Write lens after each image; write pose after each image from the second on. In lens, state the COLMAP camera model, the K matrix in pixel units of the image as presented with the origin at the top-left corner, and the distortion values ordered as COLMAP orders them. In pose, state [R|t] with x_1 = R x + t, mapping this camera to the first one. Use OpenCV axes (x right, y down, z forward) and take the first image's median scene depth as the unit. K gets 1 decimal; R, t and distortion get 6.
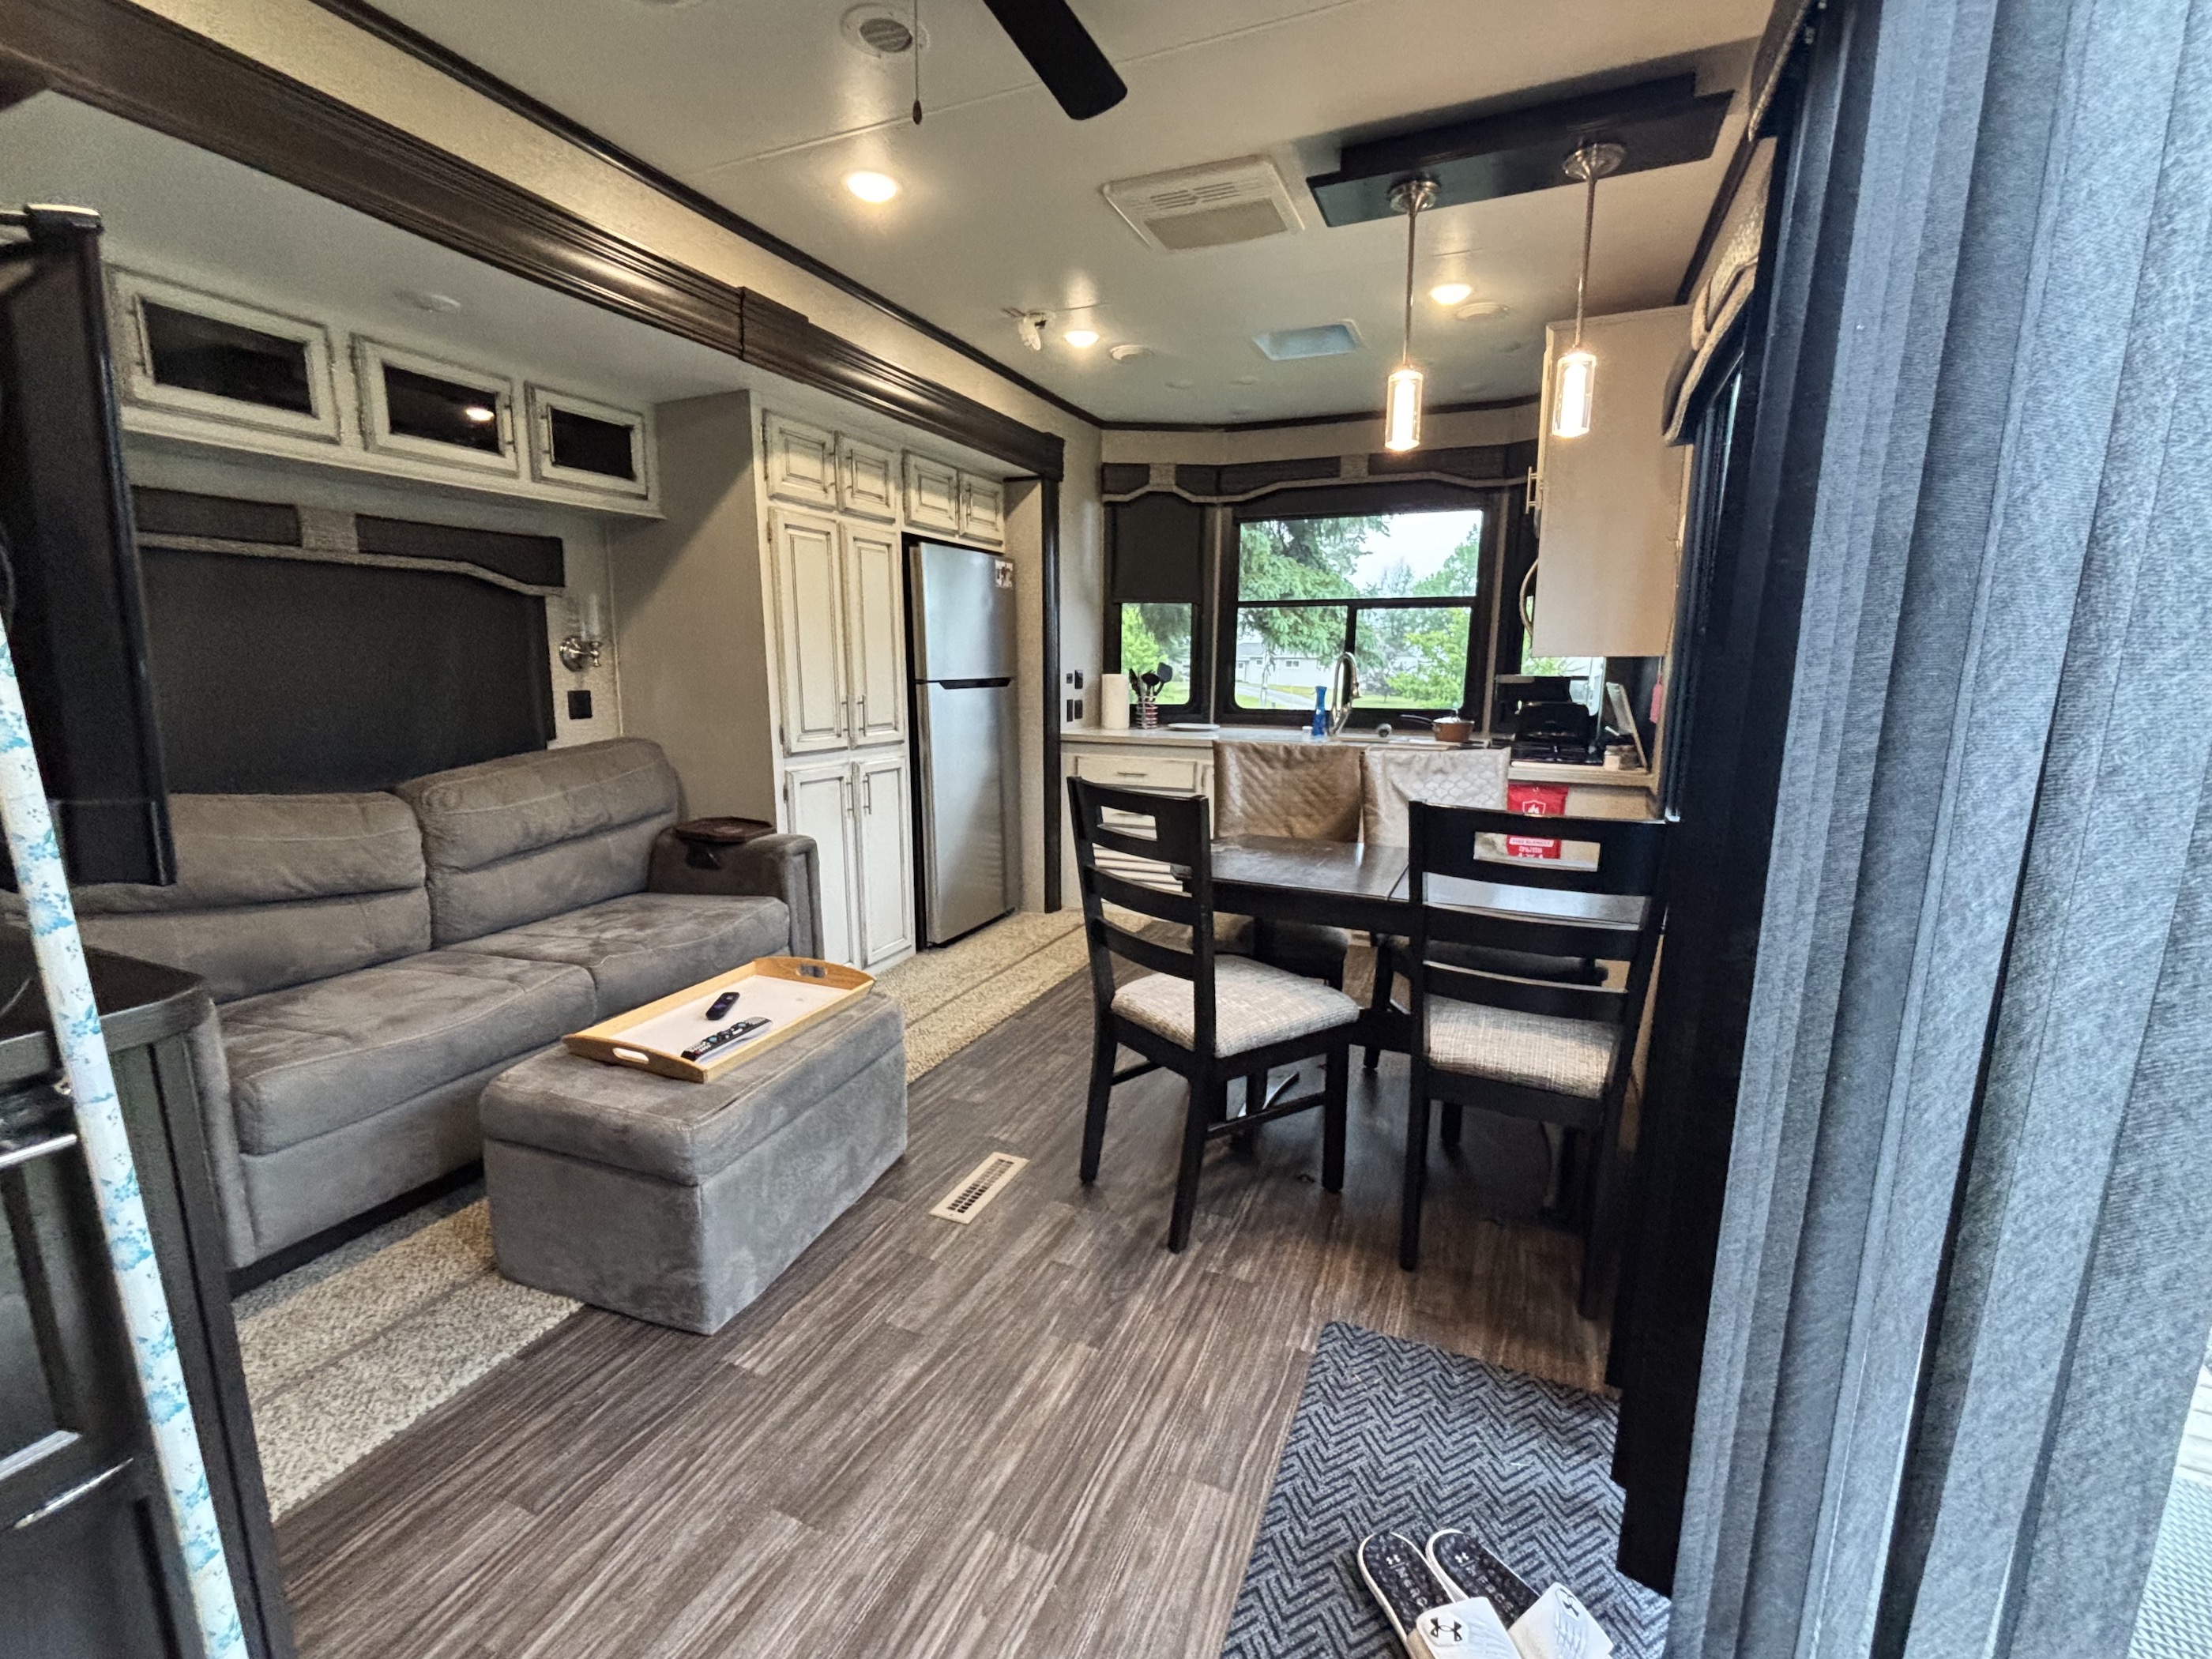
lens RADIAL K [[976.3, 0, 1106.0], [0, 976.3, 829.5], [0, 0, 1]] dist [0.067724, -0.000116]
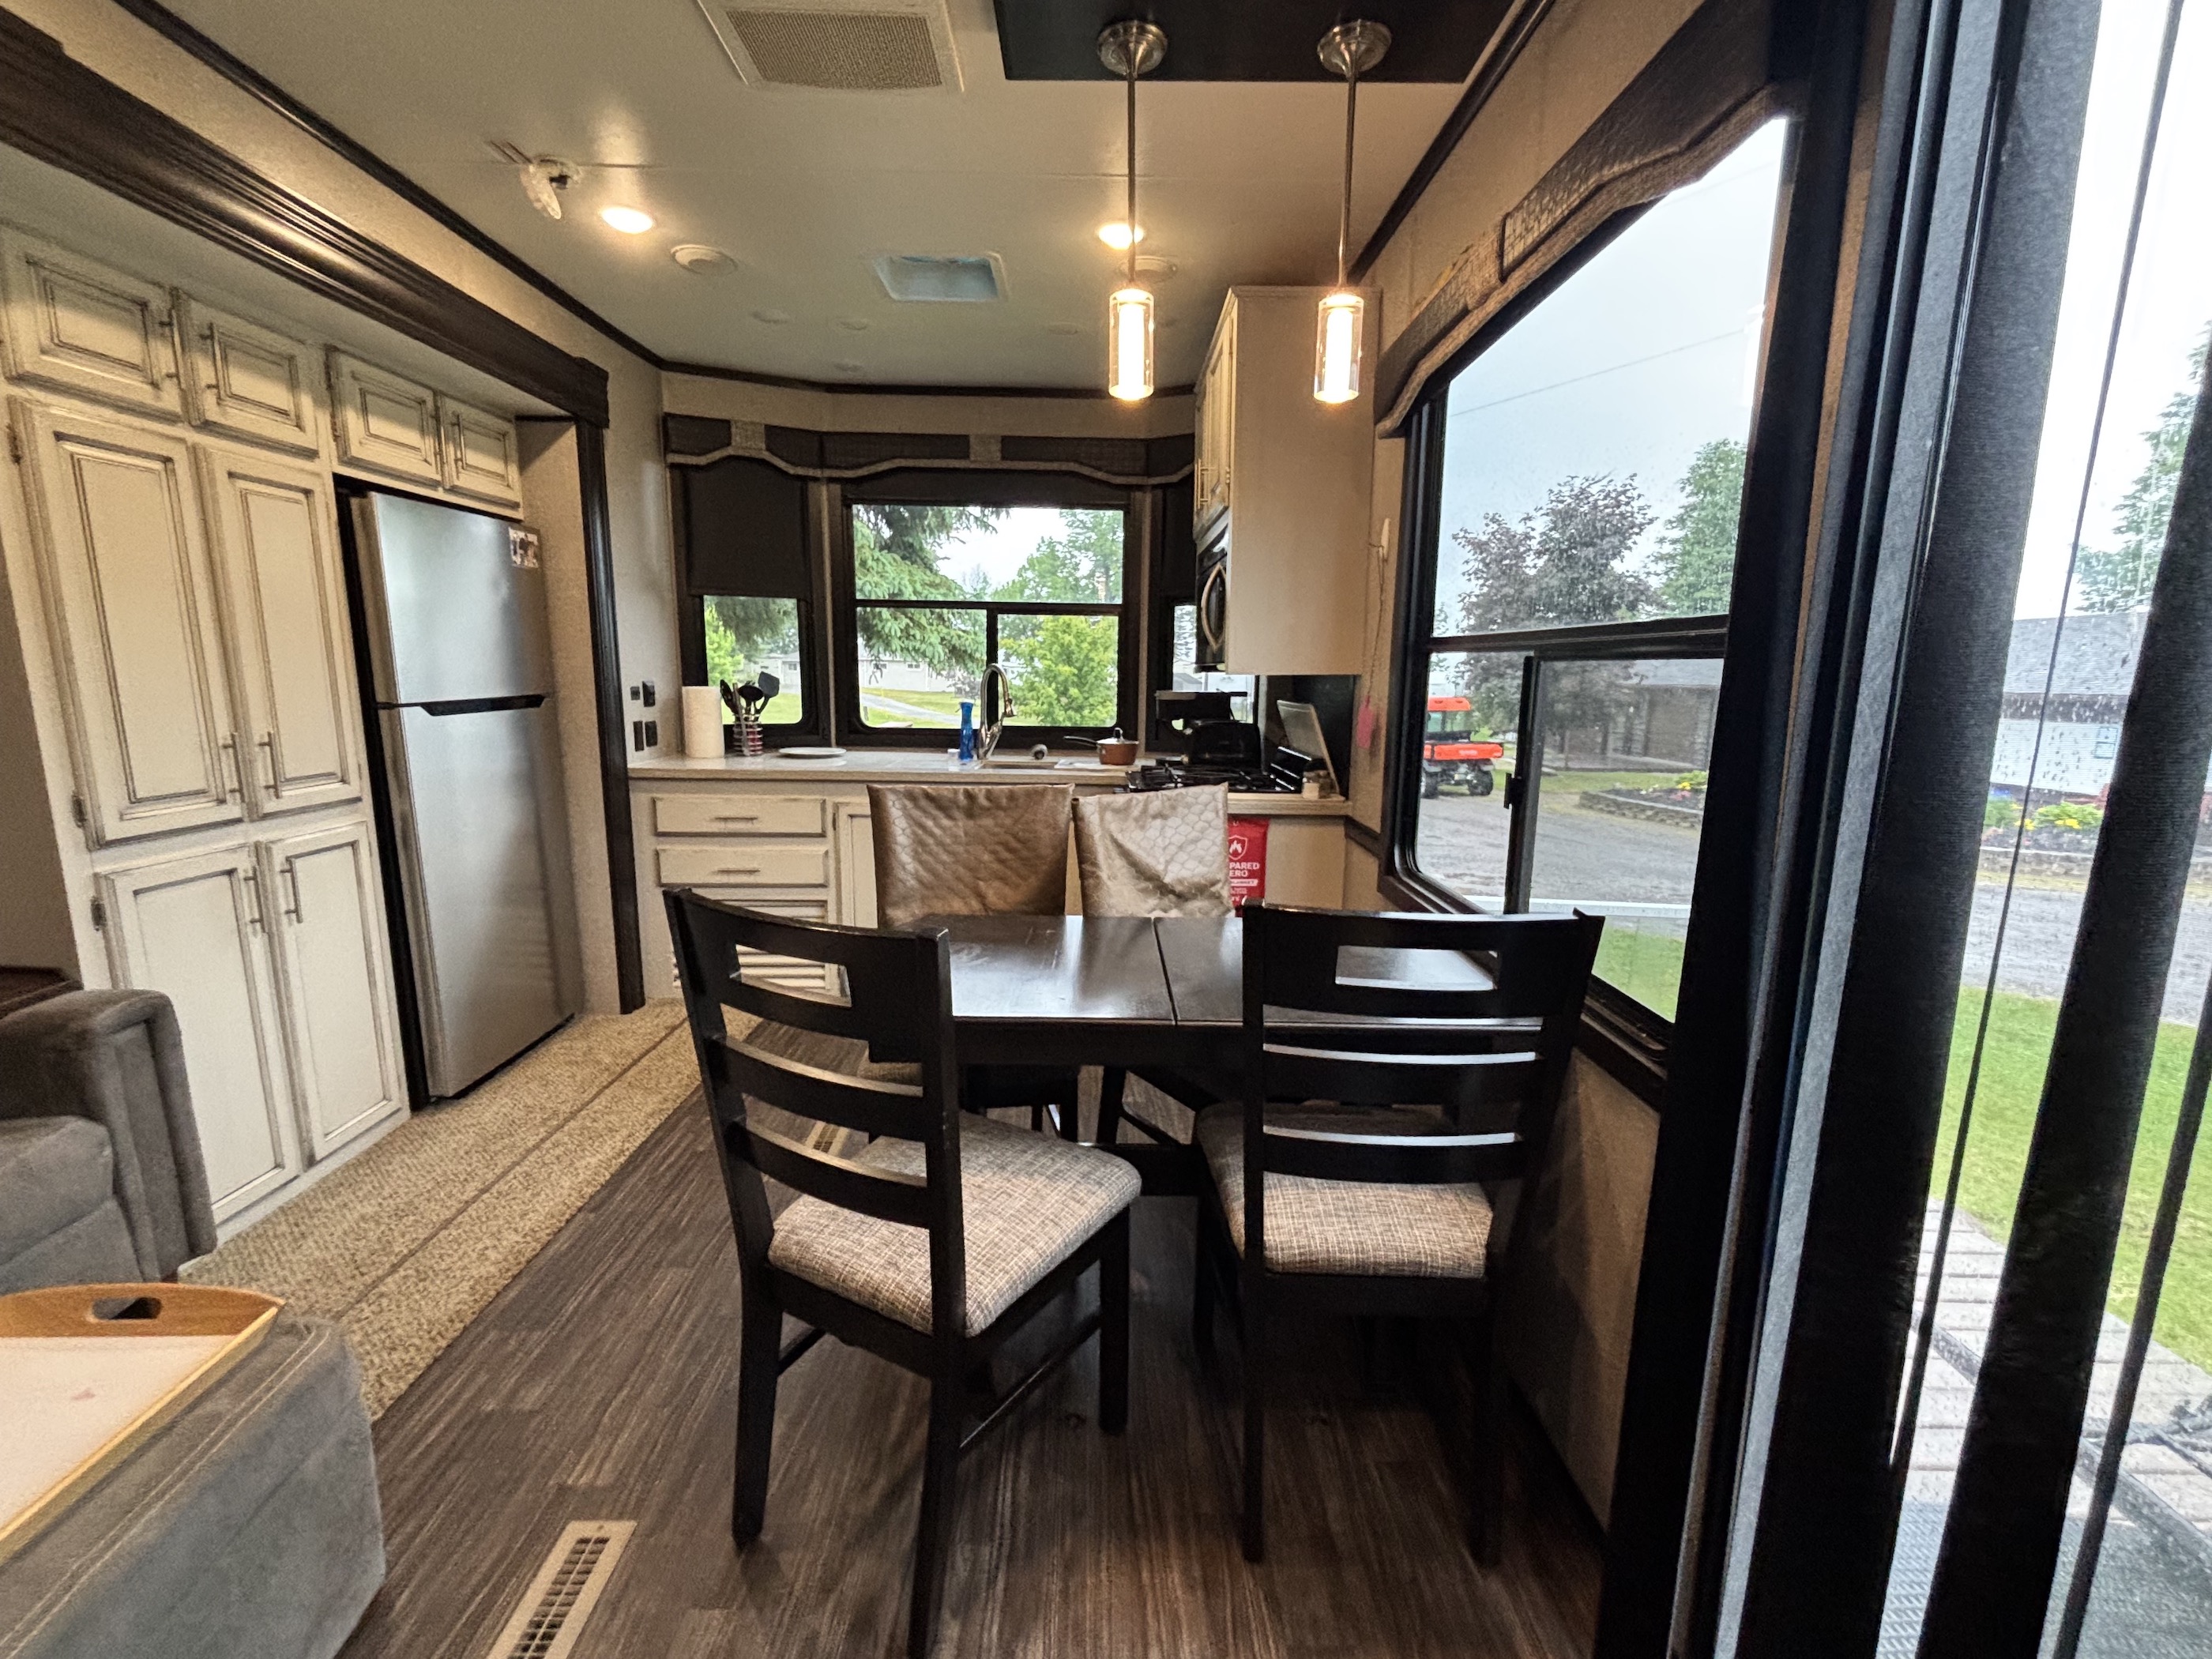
lens RADIAL K [[970.0, 0, 1106.0], [0, 970.0, 829.5], [0, 0, 1]] dist [0.001135, 0.000419]
pose [[0.912963, -0.064967, 0.402836, -0.018241], [0.065084, 0.997790, 0.013417, -0.046421], [-0.402817, 0.013968, 0.915174, 0.220483]]
